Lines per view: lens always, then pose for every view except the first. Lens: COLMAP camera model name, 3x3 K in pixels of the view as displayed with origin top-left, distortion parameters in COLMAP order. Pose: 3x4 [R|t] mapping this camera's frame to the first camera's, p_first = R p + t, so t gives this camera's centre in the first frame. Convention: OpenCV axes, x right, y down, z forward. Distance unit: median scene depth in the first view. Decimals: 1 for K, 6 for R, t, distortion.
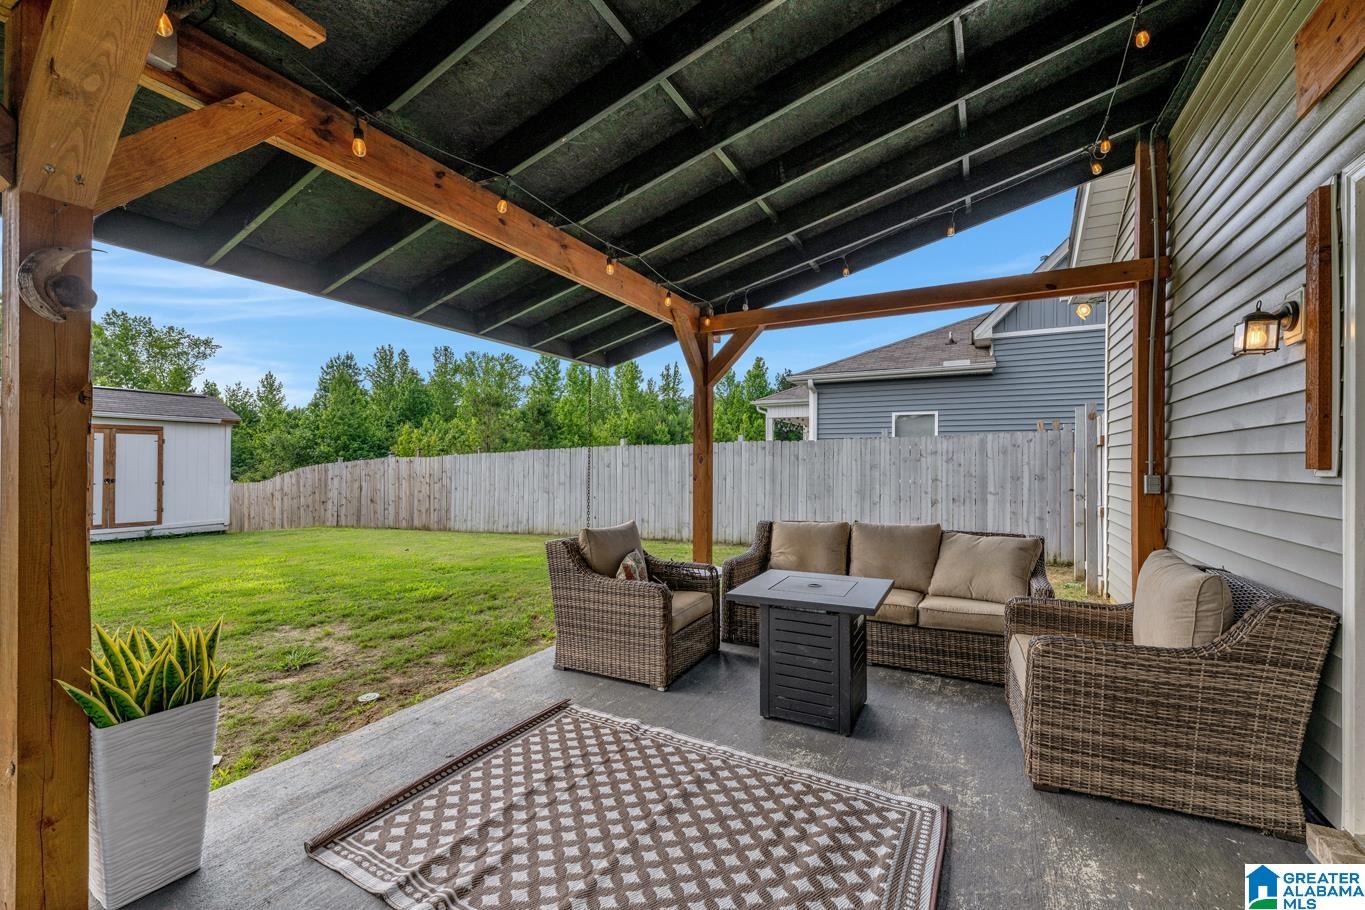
lens RADIAL K [[567.6, 0, 688.8], [0, 567.6, 459.5], [0, 0, 1]] dist [-0.000317, -0.000159]
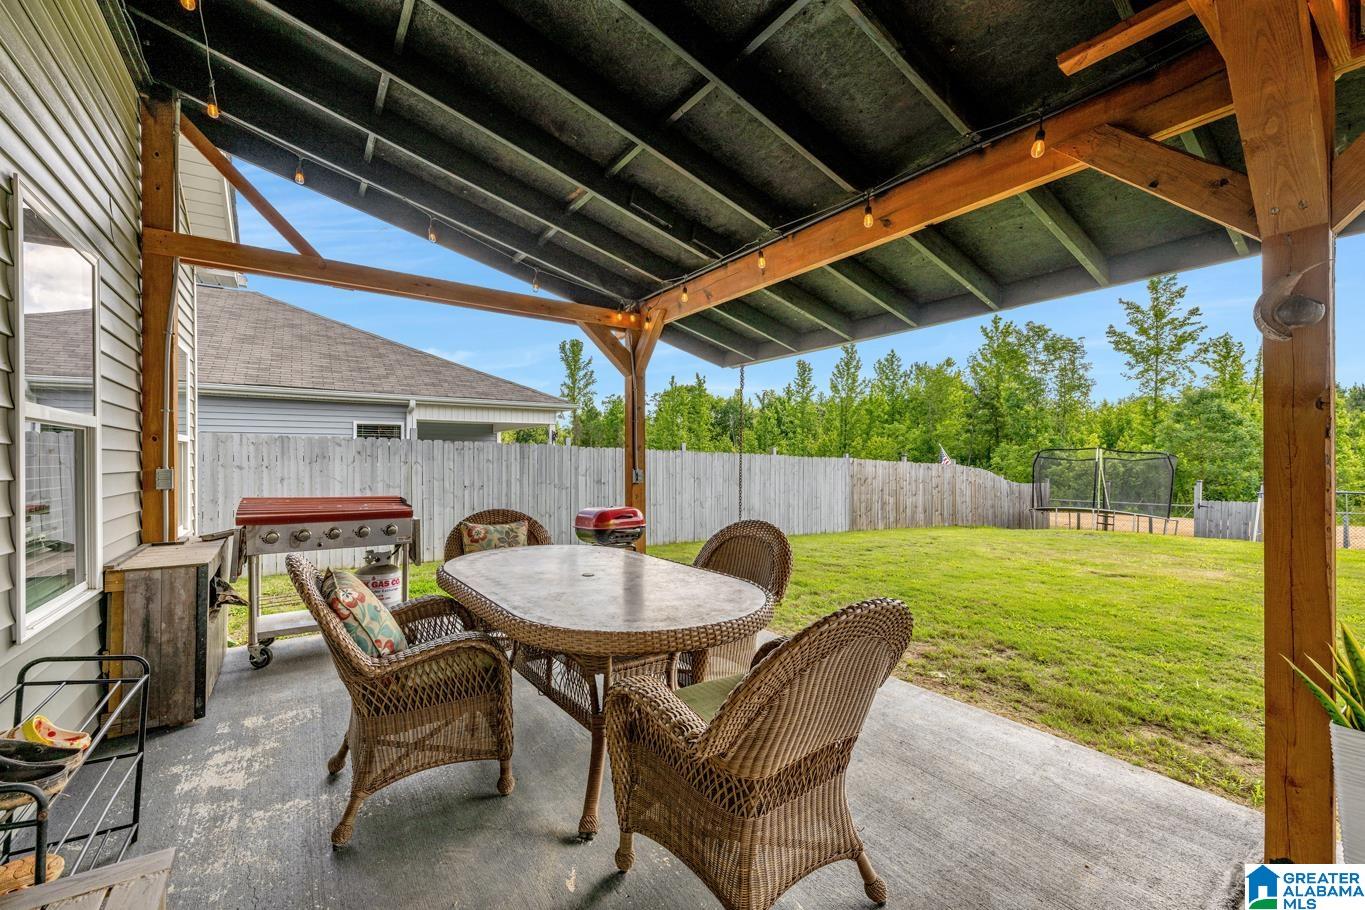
lens RADIAL K [[567.6, 0, 681.7], [0, 567.6, 459.9], [0, 0, 1]] dist [-0.000317, -0.000159]
pose [[-0.473235, -0.002101, -0.880933, 0.427890], [0.002581, 0.999990, -0.003772, -0.002721], [0.880932, -0.004058, -0.473225, 0.445353]]
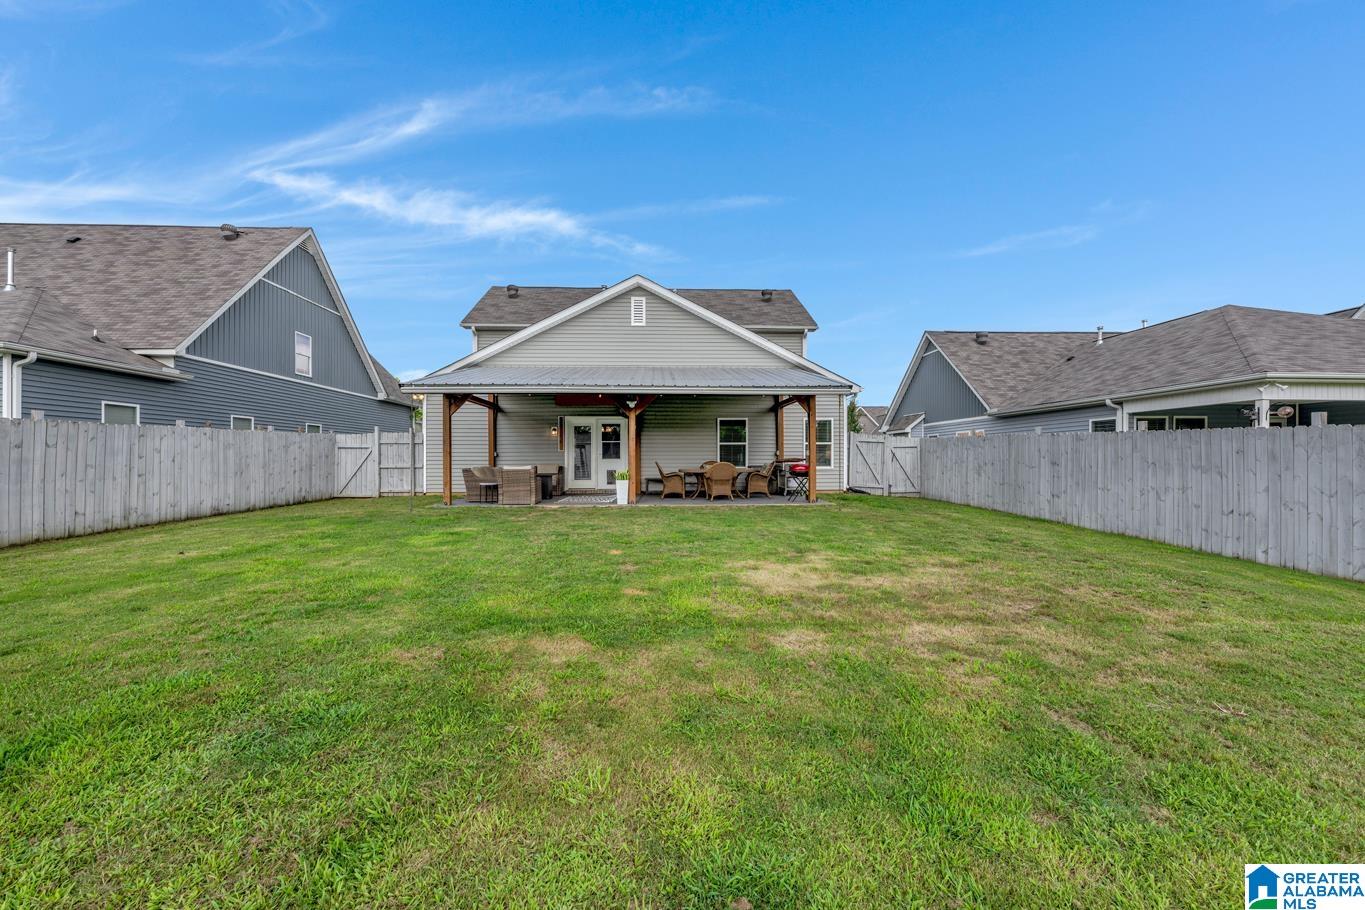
lens RADIAL K [[547.9, 0, 681.9], [0, 547.9, 456.3], [0, 0, 1]] dist [0.000225, 0.000017]
pose [[-0.490663, 0.002191, 0.871347, -8.681185], [-0.003264, 0.999985, -0.004352, 0.182454], [-0.871343, -0.004980, -0.490649, 4.550923]]
